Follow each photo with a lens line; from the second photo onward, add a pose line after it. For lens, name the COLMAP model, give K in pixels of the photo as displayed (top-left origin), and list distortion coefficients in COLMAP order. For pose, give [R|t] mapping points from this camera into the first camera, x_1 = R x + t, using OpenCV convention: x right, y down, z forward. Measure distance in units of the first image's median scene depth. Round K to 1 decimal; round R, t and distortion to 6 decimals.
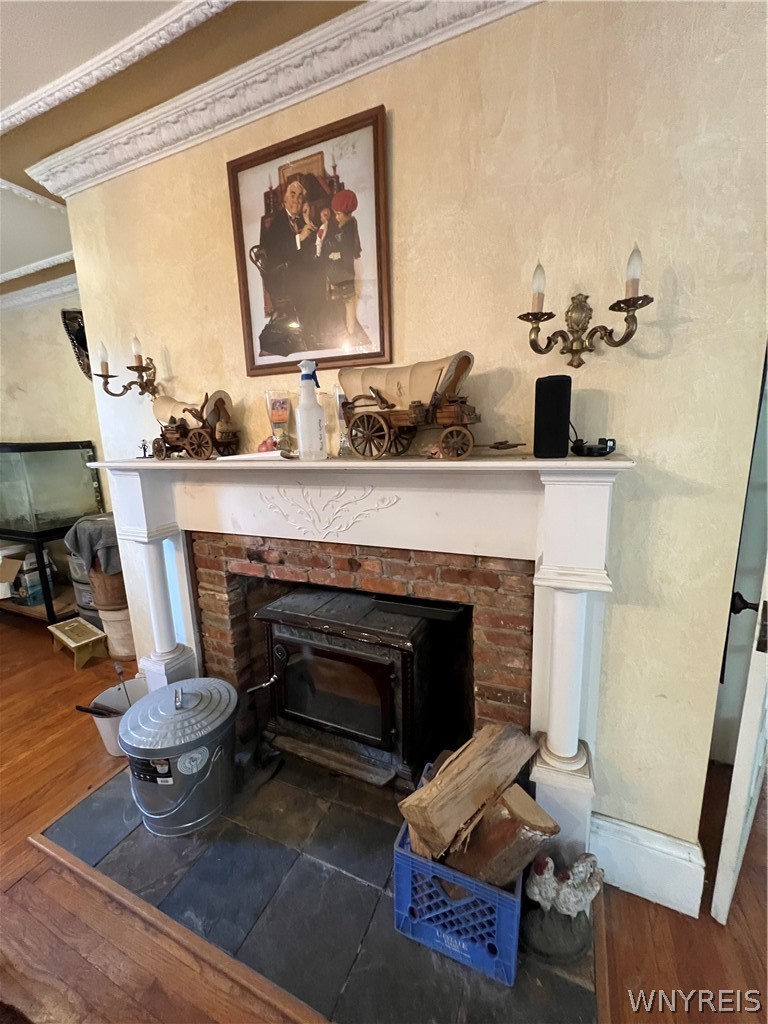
lens RADIAL K [[412.6, 0, 384.0], [0, 412.6, 512.0], [0, 0, 1]] dist [-0.001175, -0.000118]
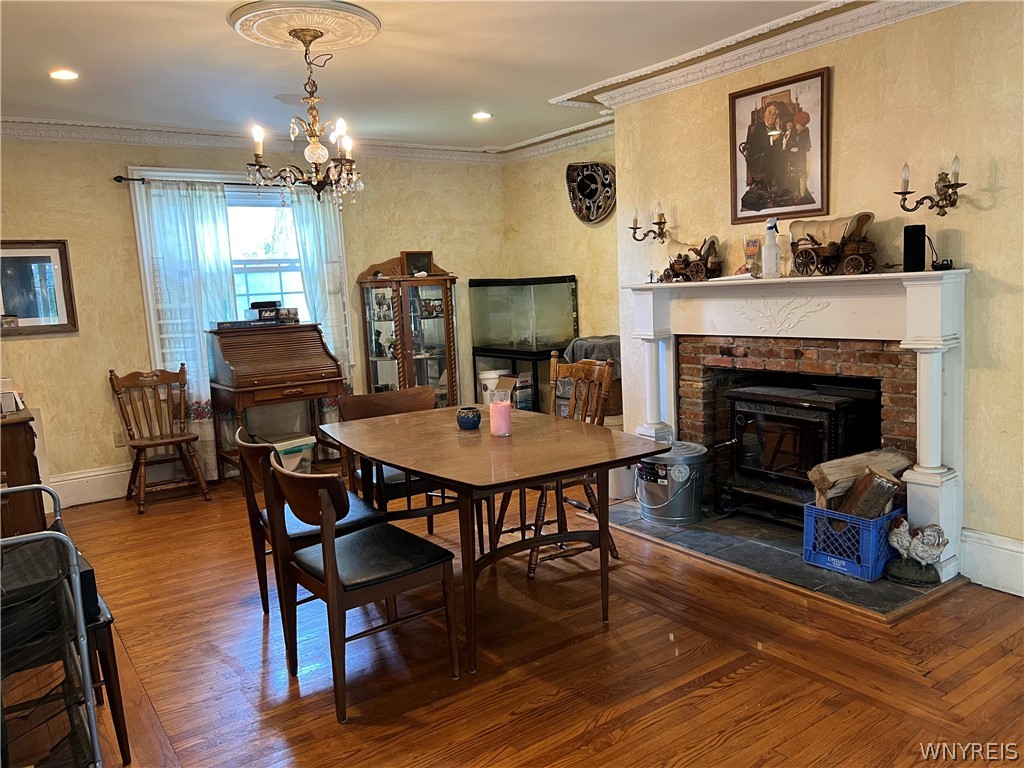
lens RADIAL K [[766.5, 0, 512.0], [0, 766.5, 384.0], [0, 0, 1]] dist [0.049574, -0.068841]
pose [[0.860073, 0.053183, -0.507392, 0.457345], [-0.071772, 0.997274, -0.017128, 0.370171], [0.505097, 0.051148, 0.861545, -1.879759]]
